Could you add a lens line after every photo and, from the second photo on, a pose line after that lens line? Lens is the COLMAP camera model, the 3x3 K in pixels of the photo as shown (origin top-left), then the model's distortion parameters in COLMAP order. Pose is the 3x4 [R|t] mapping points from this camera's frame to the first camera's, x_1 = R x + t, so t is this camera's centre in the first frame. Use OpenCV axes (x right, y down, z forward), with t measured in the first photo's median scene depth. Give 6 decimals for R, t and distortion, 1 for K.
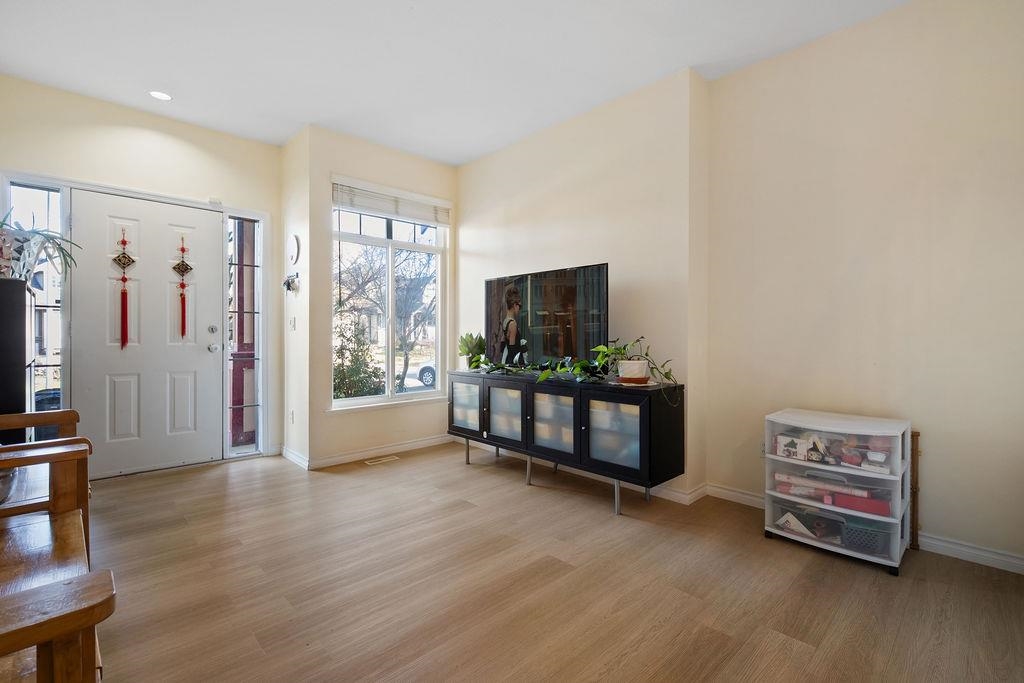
lens RADIAL K [[463.8, 0, 506.3], [0, 463.8, 338.2], [0, 0, 1]] dist [-0.003731, 0.003392]
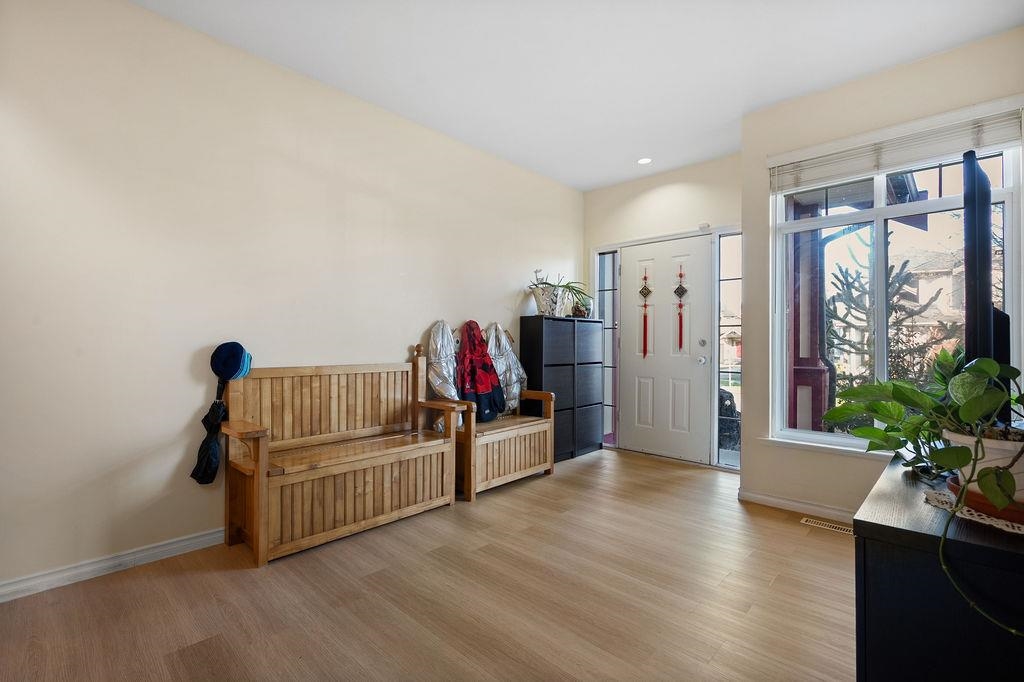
lens RADIAL K [[463.8, 0, 515.0], [0, 463.8, 339.9], [0, 0, 1]] dist [-0.003731, 0.003392]
pose [[0.050536, -0.008892, -0.998683, 0.488776], [-0.010102, 0.999905, -0.009414, -0.012593], [0.998671, 0.010564, 0.050442, 0.556998]]
